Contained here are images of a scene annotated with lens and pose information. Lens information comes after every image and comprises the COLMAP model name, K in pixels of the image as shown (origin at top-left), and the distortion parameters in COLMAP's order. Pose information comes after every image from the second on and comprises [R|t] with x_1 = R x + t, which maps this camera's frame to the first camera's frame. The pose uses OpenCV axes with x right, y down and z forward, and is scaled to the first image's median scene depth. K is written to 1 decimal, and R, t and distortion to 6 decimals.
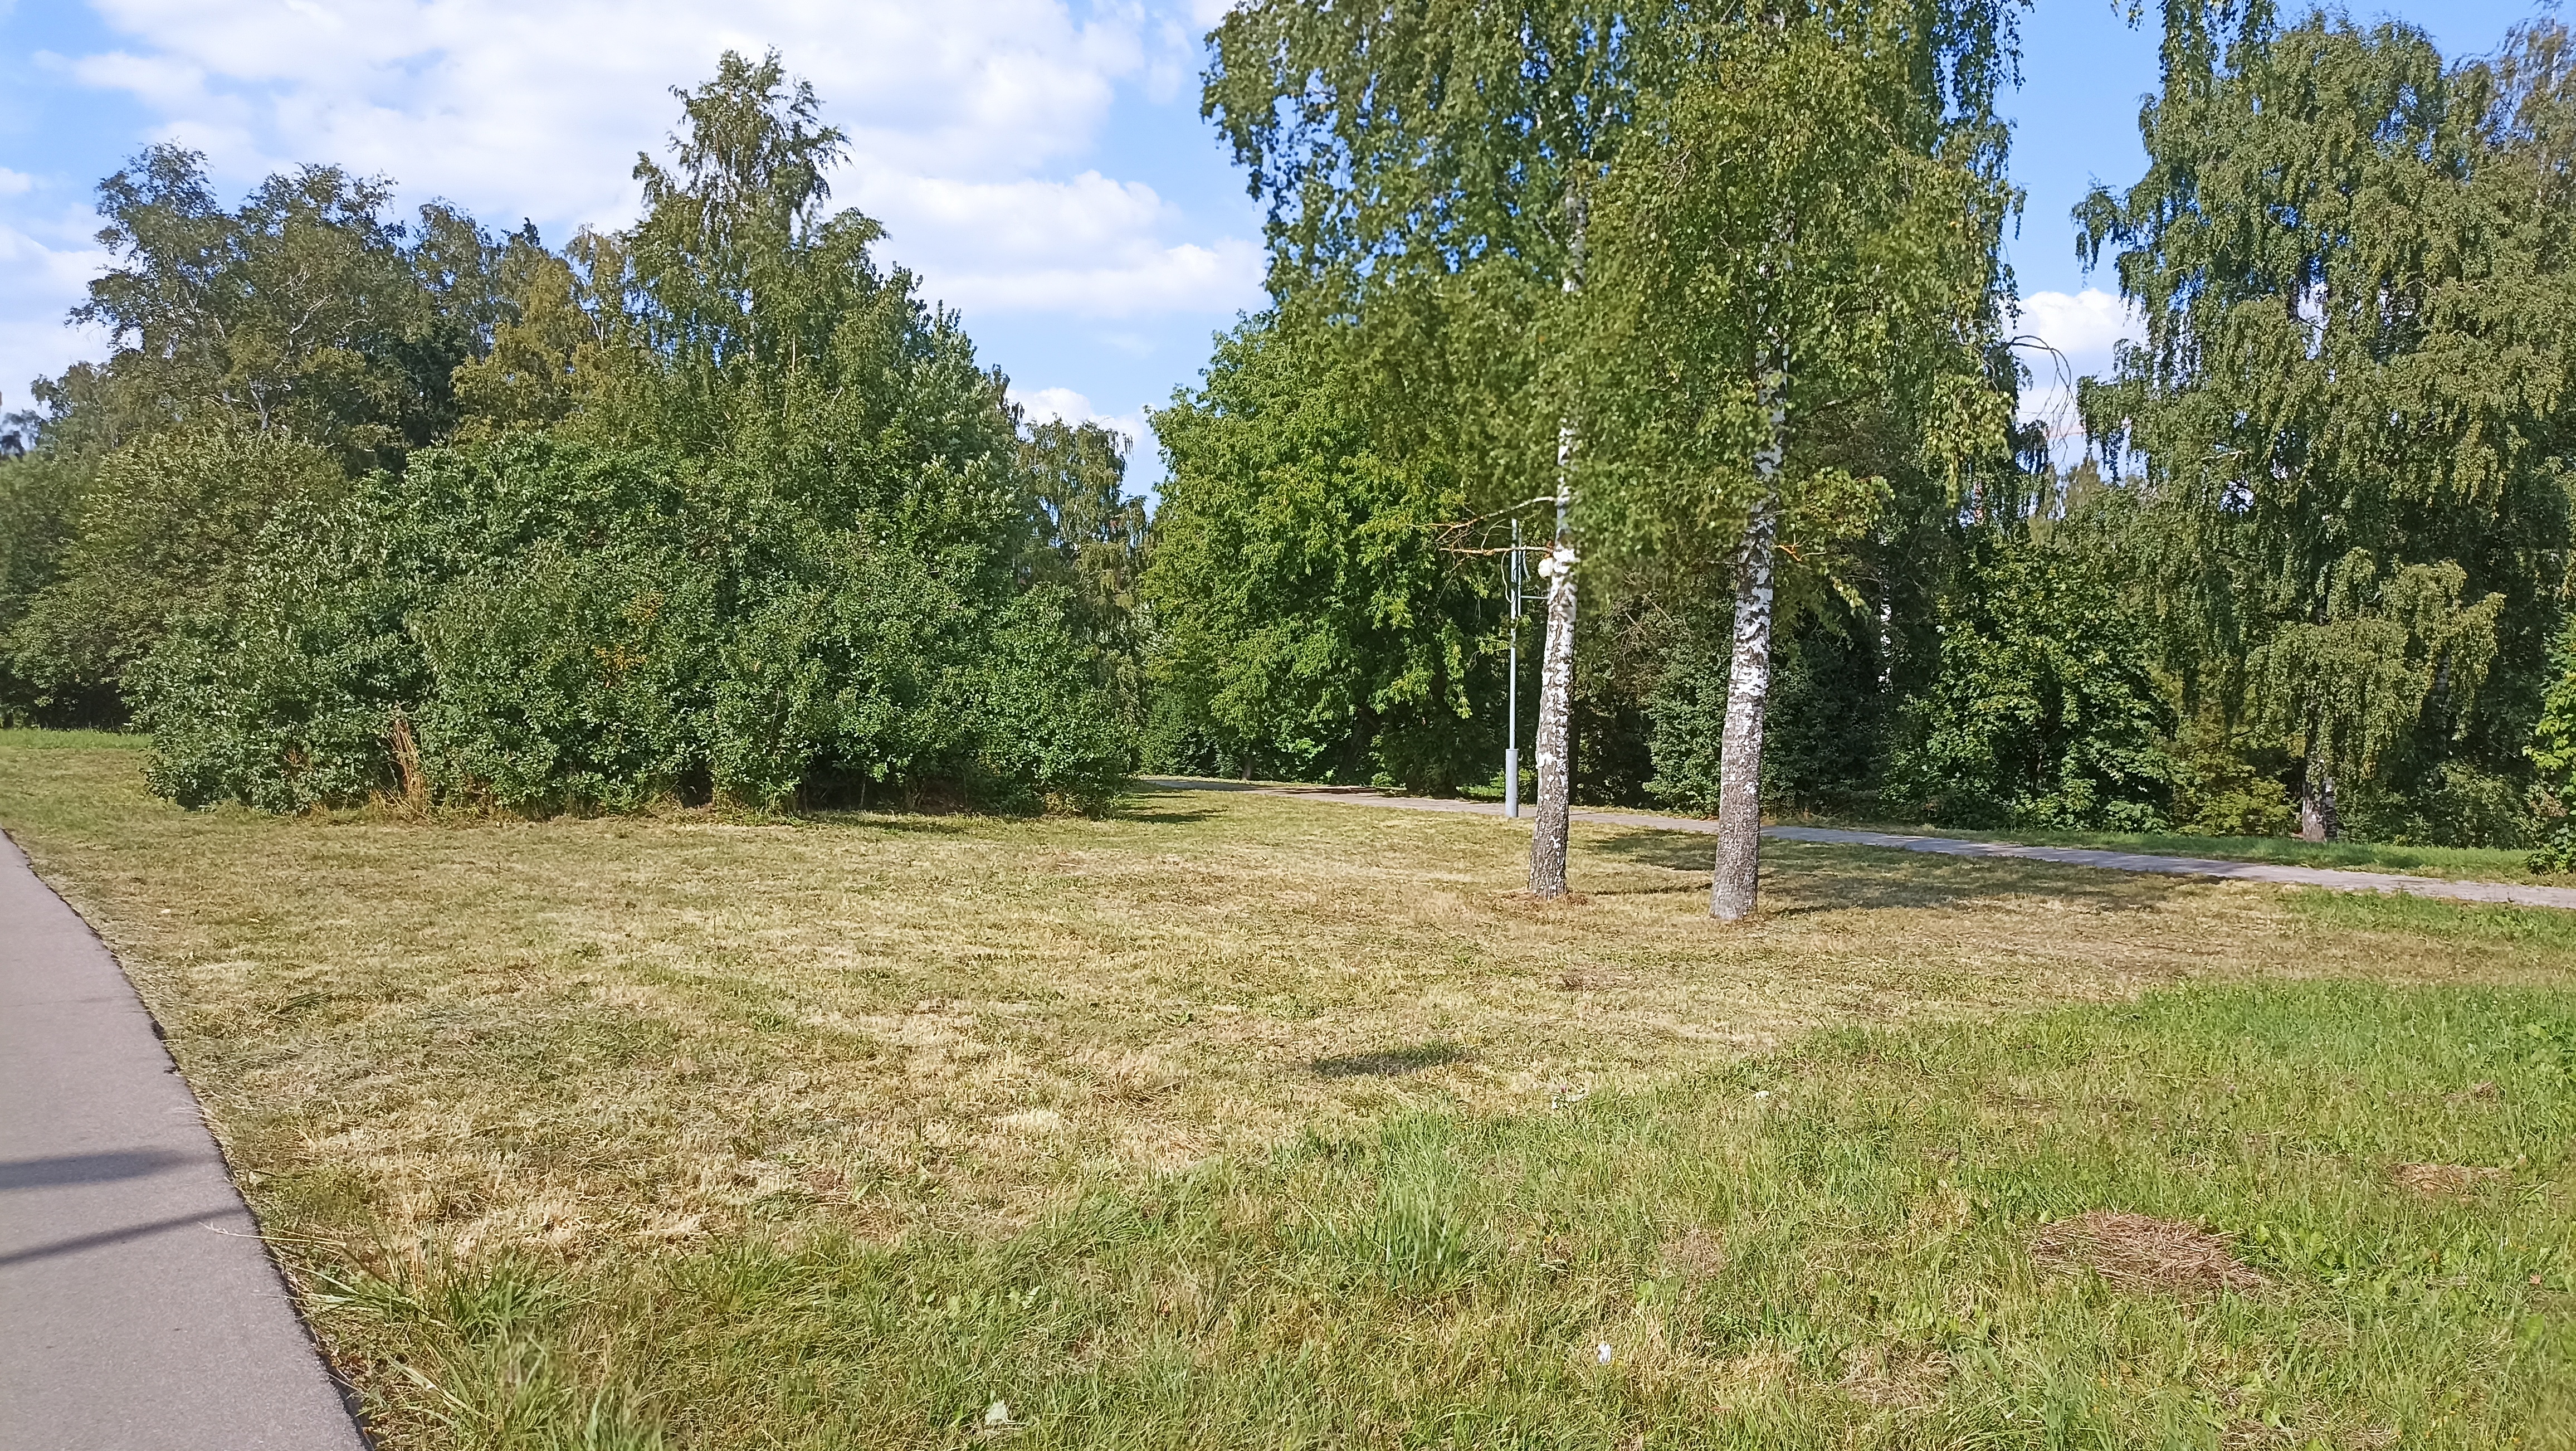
lens RADIAL K [[1839.8, 0, 1305.3], [0, 1839.8, 725.7], [0, 0, 1]] dist [0.019210, -0.032567]
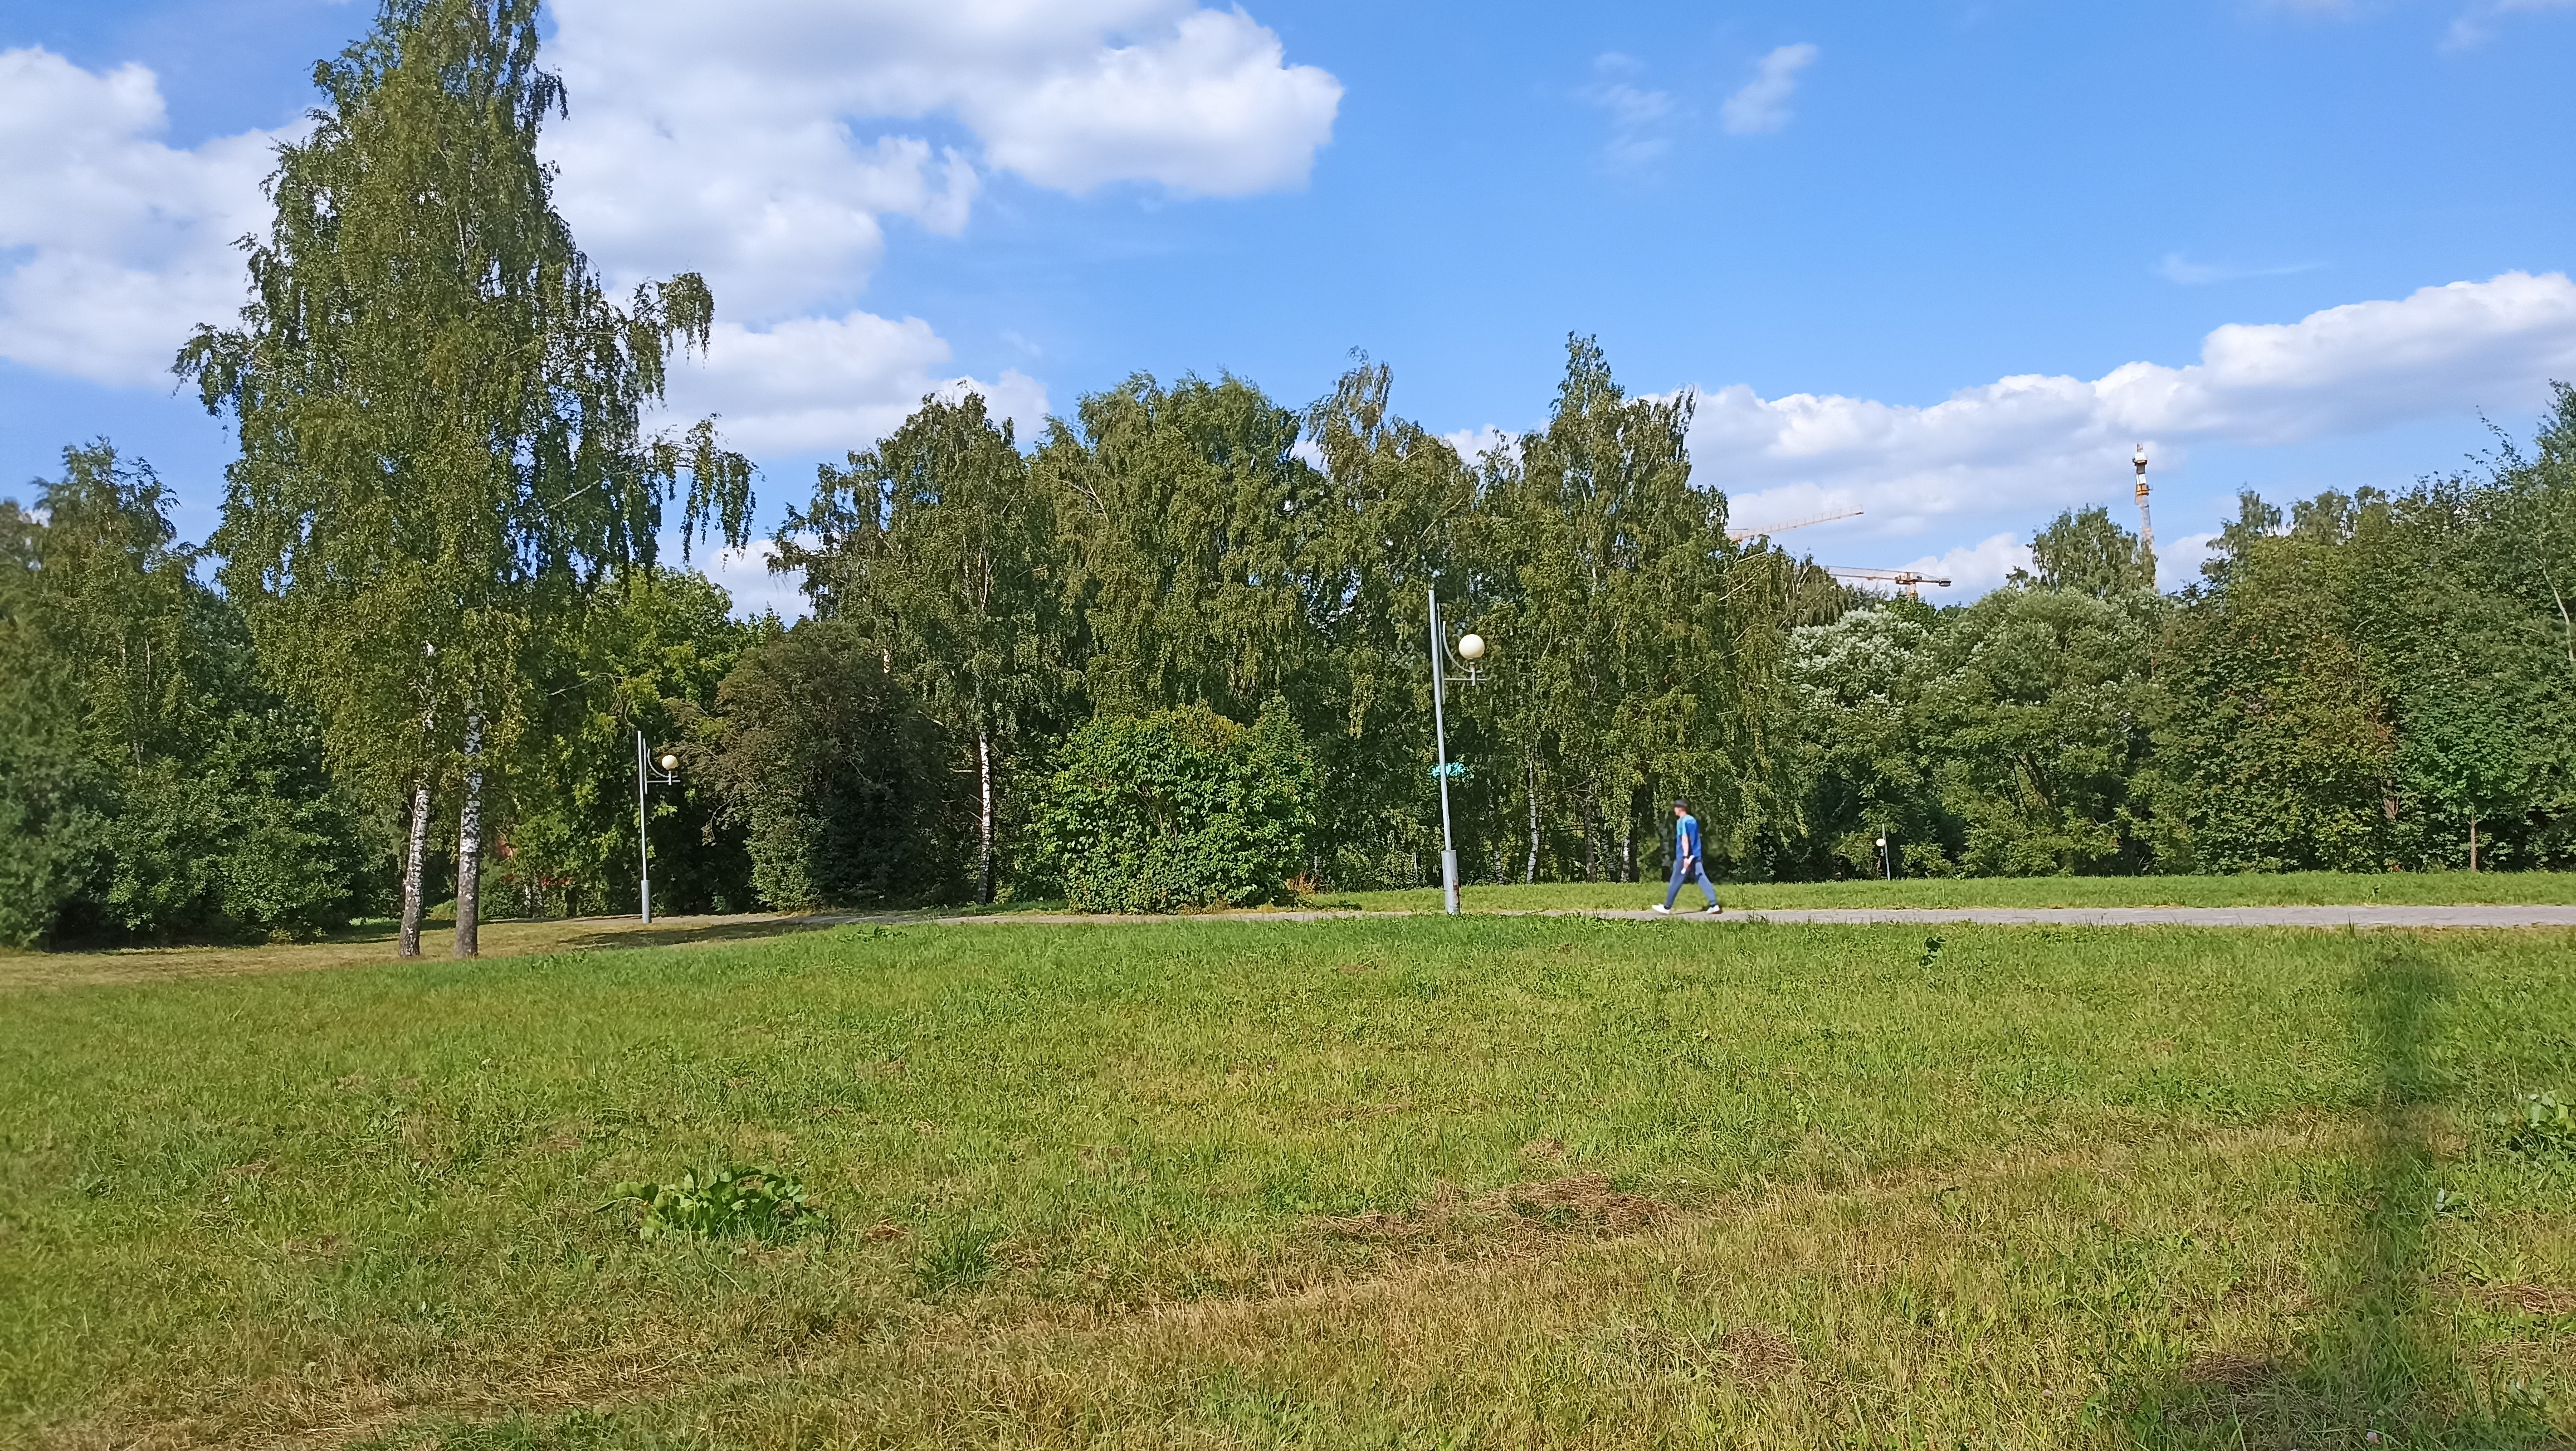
lens RADIAL K [[1839.8, 0, 1301.8], [0, 1839.8, 713.6], [0, 0, 1]] dist [0.019210, -0.032567]
pose [[0.990249, -0.060167, 0.125644, 0.605245], [0.069159, 0.995253, -0.068471, 0.023103], [-0.120928, 0.076492, 0.989710, -0.770760]]
